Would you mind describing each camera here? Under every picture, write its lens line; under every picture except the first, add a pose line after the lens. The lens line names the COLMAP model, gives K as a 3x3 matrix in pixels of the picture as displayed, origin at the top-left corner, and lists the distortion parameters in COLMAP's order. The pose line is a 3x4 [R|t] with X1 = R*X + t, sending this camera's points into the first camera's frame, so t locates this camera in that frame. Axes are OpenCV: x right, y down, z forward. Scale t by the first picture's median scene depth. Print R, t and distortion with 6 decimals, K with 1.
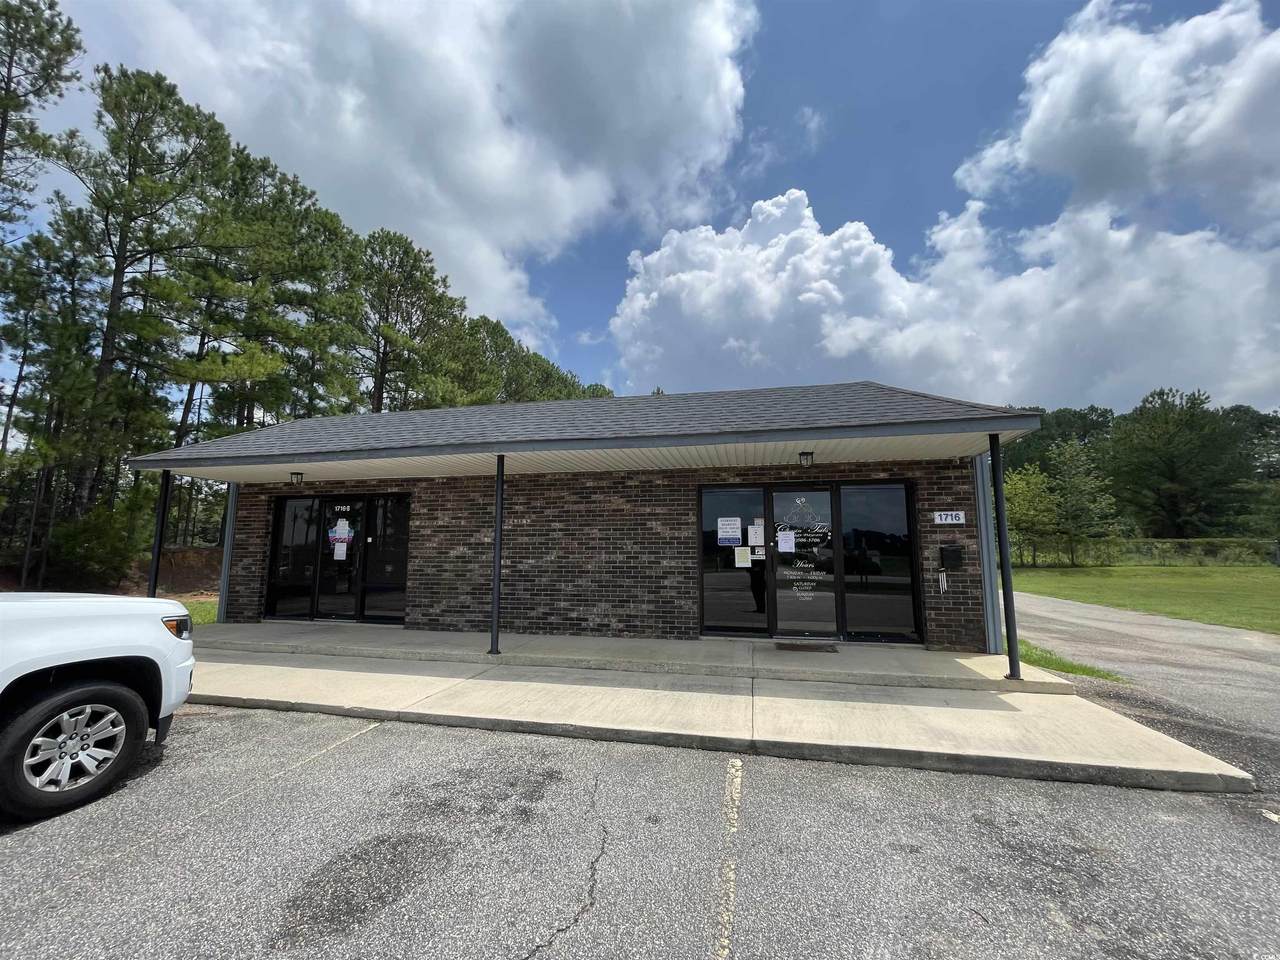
lens RADIAL K [[513.2, 0, 641.9], [0, 513.2, 480.1], [0, 0, 1]] dist [-0.001707, -0.000191]
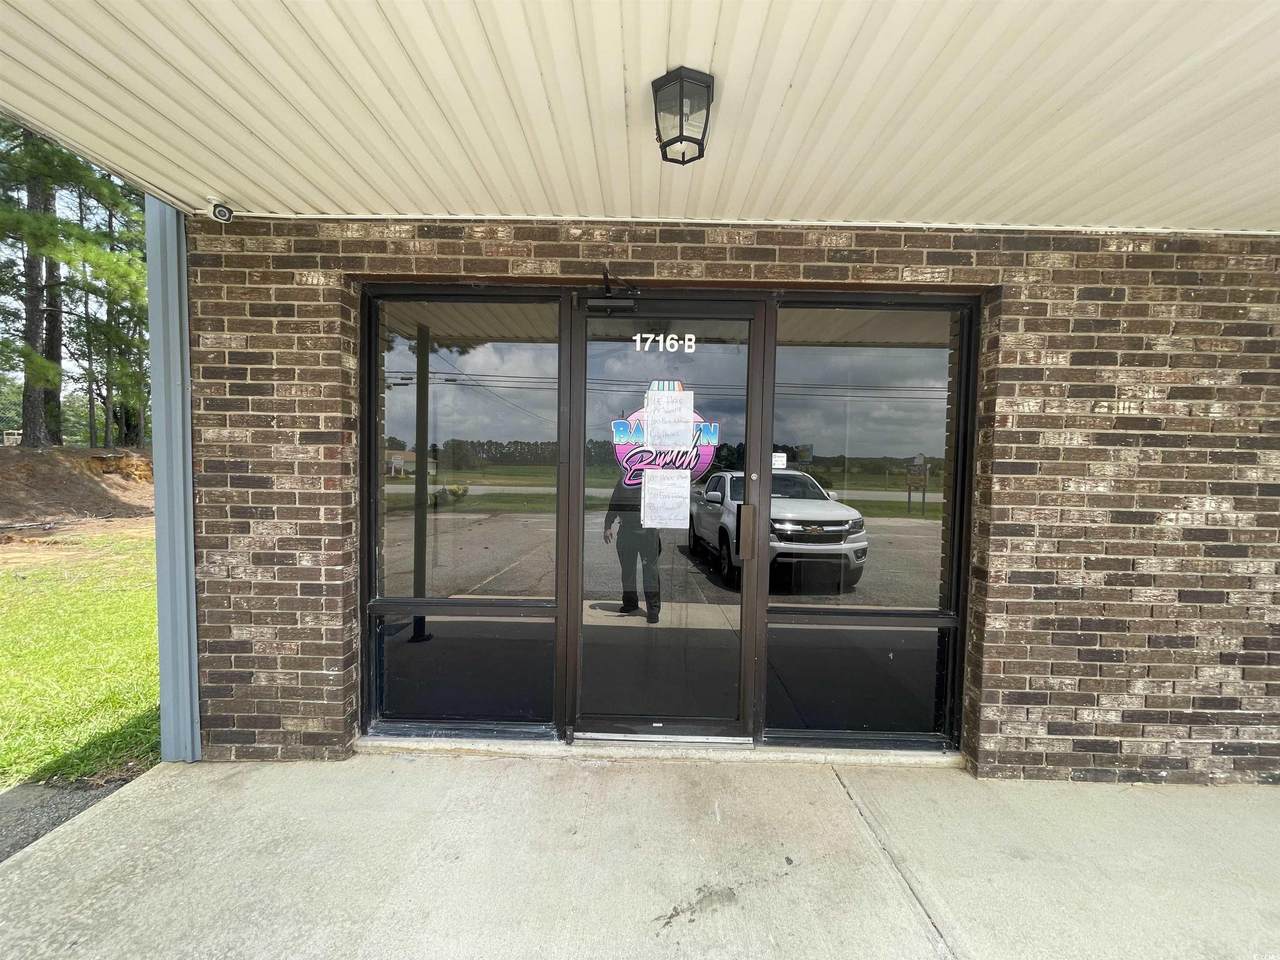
lens RADIAL K [[513.2, 0, 638.9], [0, 513.2, 484.7], [0, 0, 1]] dist [-0.001707, -0.000191]
pose [[0.977411, 0.011799, 0.211018, -0.703242], [-0.049779, 0.983204, 0.175593, 0.088296], [-0.205402, -0.182131, 0.961581, 0.784456]]
